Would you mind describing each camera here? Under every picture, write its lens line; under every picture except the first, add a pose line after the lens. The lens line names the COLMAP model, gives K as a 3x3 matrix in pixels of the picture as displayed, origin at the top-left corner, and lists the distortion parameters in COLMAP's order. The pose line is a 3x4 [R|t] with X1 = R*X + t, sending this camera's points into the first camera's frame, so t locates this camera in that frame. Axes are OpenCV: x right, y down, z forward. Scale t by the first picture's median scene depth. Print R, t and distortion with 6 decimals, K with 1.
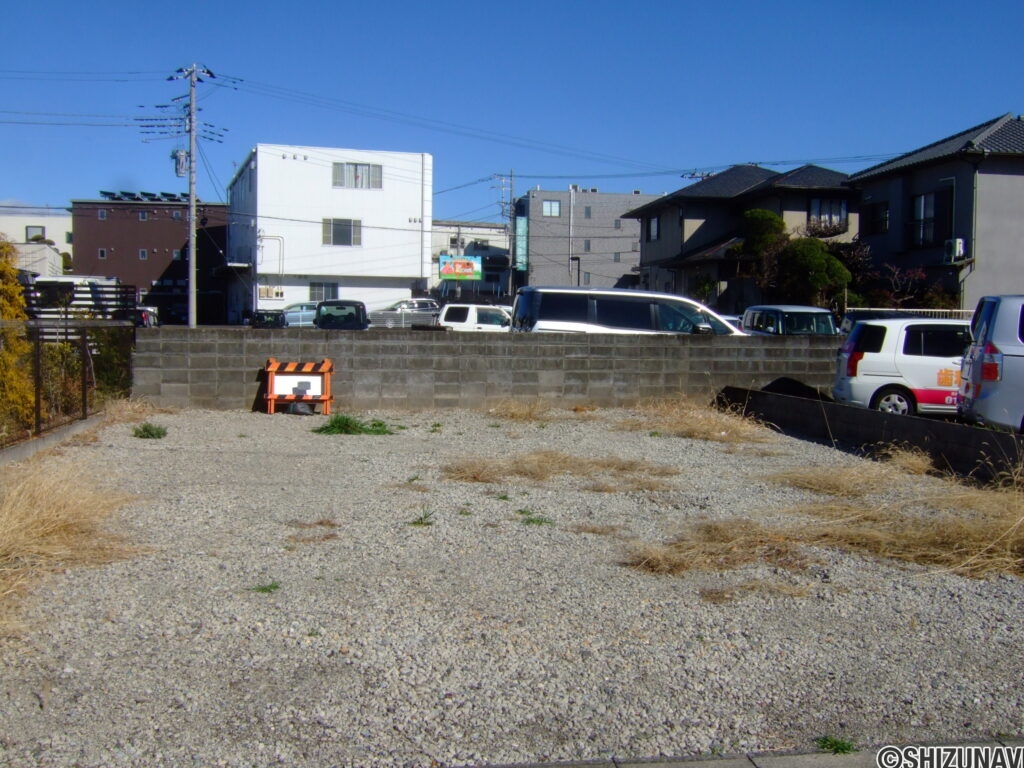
lens RADIAL K [[1064.5, 0, 512.0], [0, 1064.5, 384.0], [0, 0, 1]] dist [-0.058206, 0.029643]
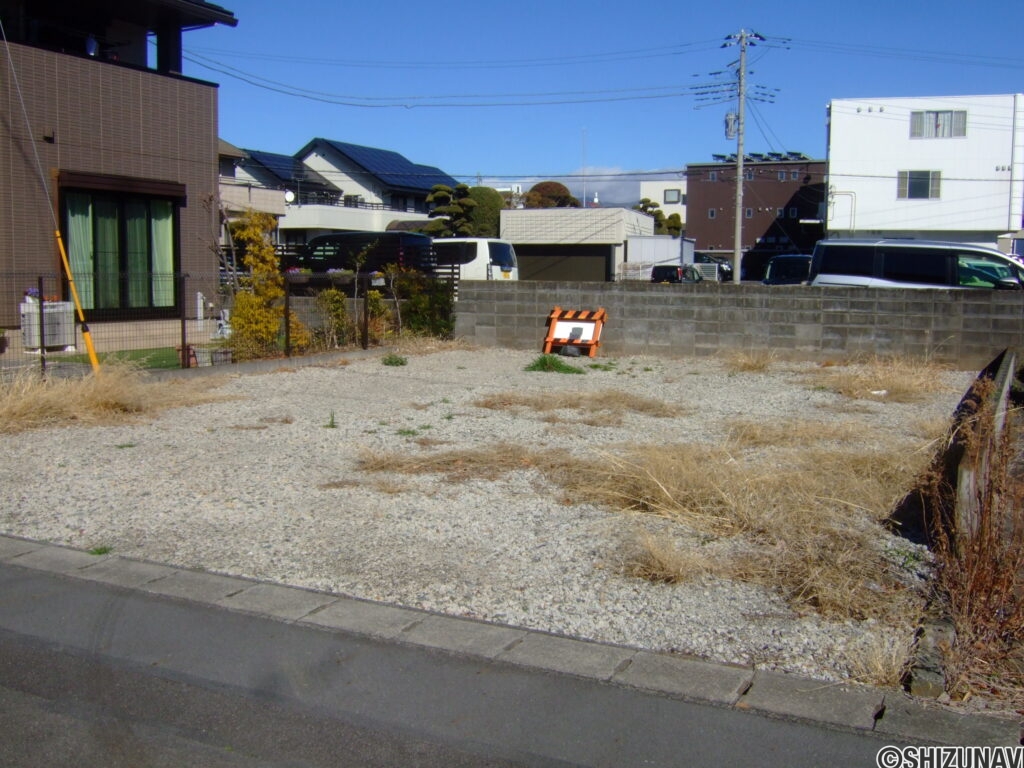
lens RADIAL K [[1064.5, 0, 512.0], [0, 1064.5, 384.0], [0, 0, 1]] dist [-0.058206, 0.029643]
pose [[0.816070, 0.057468, -0.575089, 0.381779], [-0.034413, 0.998110, 0.050907, 0.002393], [0.576927, -0.021753, 0.816506, 0.027693]]
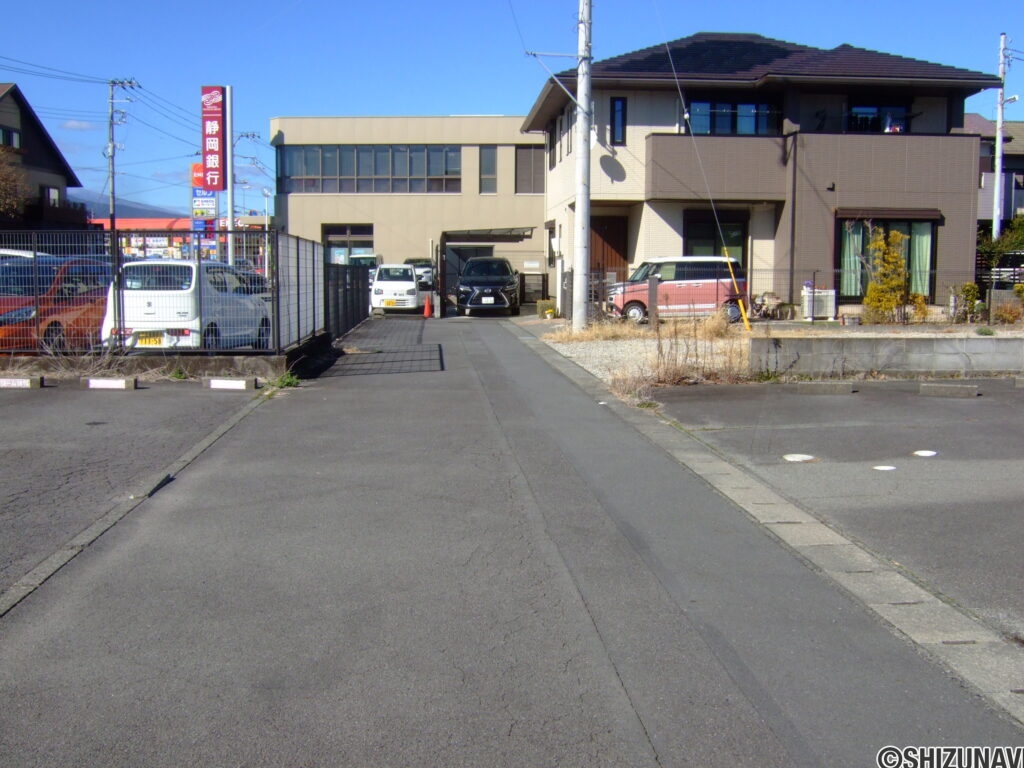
lens RADIAL K [[1064.5, 0, 512.0], [0, 1064.5, 384.0], [0, 0, 1]] dist [-0.058206, 0.029643]
pose [[-0.079924, 0.090916, -0.992646, 0.858020], [-0.063840, 0.993321, 0.096118, 0.006493], [0.994755, 0.071053, -0.073586, 0.173167]]
